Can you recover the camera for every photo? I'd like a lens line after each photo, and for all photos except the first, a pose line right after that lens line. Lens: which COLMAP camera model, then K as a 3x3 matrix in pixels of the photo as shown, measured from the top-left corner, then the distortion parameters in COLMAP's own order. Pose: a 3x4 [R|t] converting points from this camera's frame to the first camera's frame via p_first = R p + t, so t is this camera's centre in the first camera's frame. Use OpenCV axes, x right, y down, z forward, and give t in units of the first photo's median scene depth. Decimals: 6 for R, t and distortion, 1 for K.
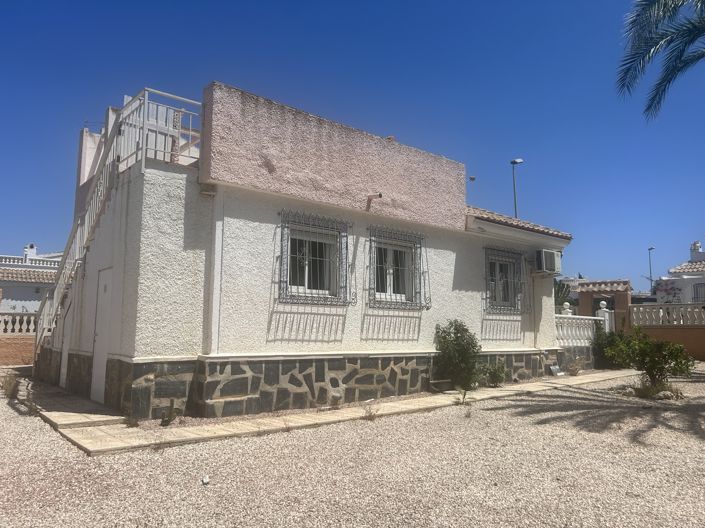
lens RADIAL K [[546.6, 0, 352.5], [0, 546.6, 264.0], [0, 0, 1]] dist [0.051830, -0.099183]
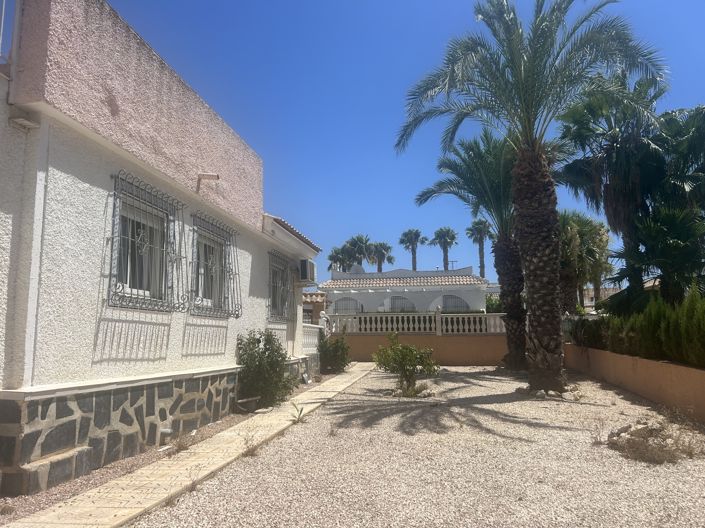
lens RADIAL K [[546.6, 0, 352.5], [0, 546.6, 264.0], [0, 0, 1]] dist [0.051830, -0.099183]
pose [[0.728146, 0.081459, 0.680564, -0.378575], [-0.072335, 0.996501, -0.041882, 0.025185], [-0.681595, -0.018732, 0.731490, 0.285120]]
